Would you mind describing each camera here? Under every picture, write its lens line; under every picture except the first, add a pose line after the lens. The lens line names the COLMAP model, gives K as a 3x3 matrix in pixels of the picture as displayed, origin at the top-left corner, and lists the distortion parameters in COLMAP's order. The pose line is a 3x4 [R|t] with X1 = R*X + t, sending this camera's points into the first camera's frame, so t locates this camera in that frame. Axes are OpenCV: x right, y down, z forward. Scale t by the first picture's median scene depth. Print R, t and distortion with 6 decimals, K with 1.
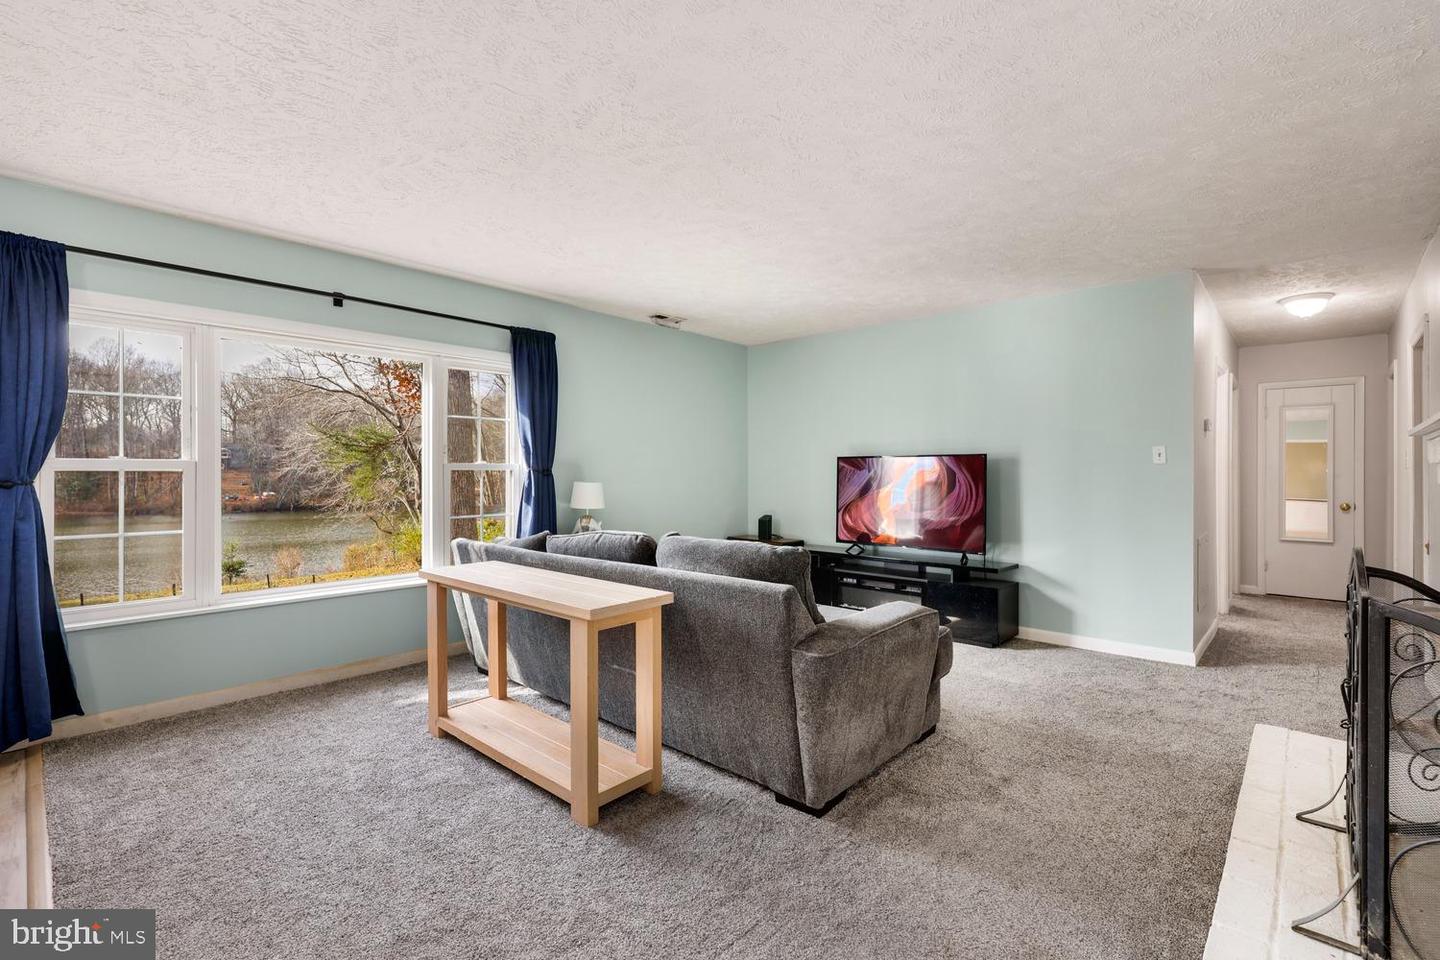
lens RADIAL K [[641.9, 0, 720.0], [0, 641.9, 480.0], [0, 0, 1]] dist [0.002533, 0.000044]
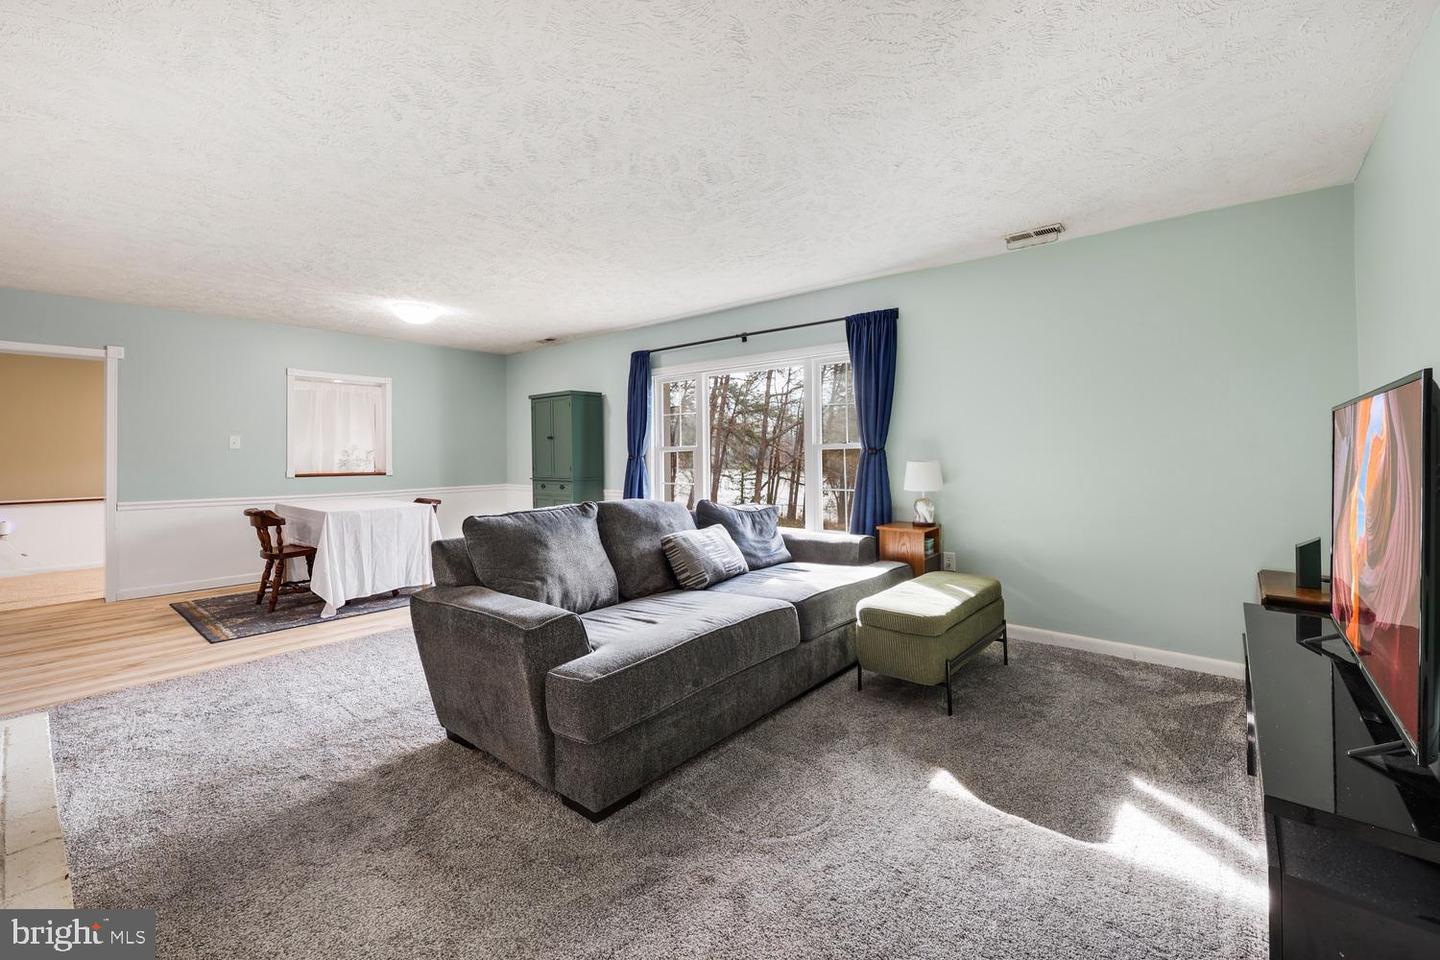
lens RADIAL K [[587.4, 0, 736.5], [0, 587.4, 466.5], [0, 0, 1]] dist [0.000046, -0.000042]
pose [[0.060299, 0.028987, -0.997759, 0.694561], [-0.002709, 0.999579, 0.028876, -0.015856], [0.998177, 0.000962, 0.060352, 0.792345]]
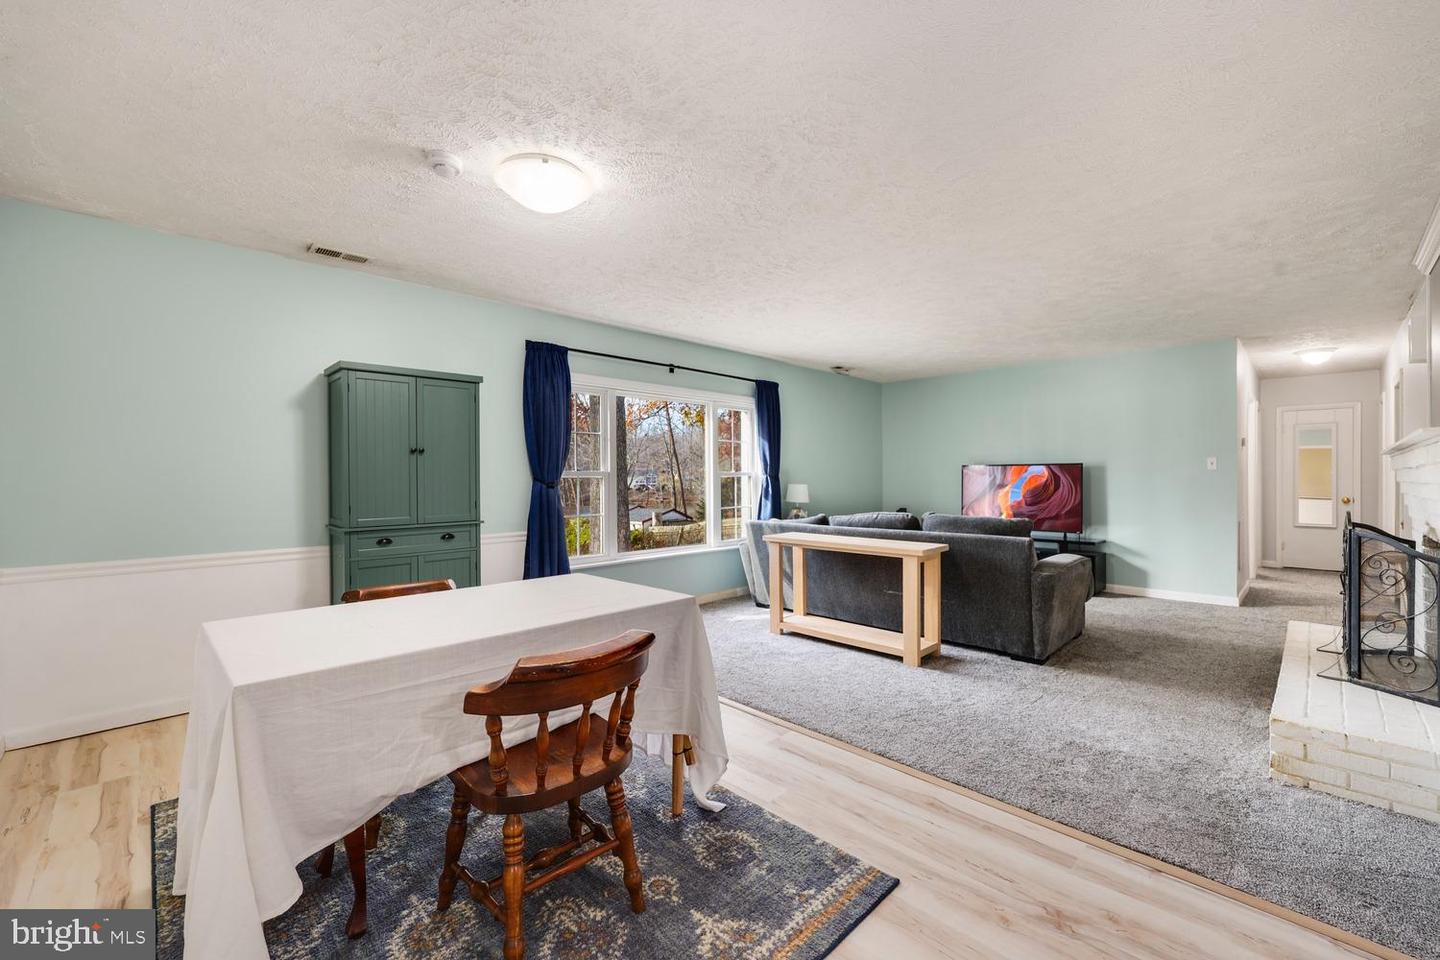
lens RADIAL K [[582.8, 0, 724.4], [0, 582.8, 485.6], [0, 0, 1]] dist [0.002208, 0.000617]
pose [[0.998874, -0.004430, -0.047240, -0.351925], [0.004562, 0.999986, 0.002691, 0.002630], [0.047228, -0.002904, 0.998880, -0.370353]]
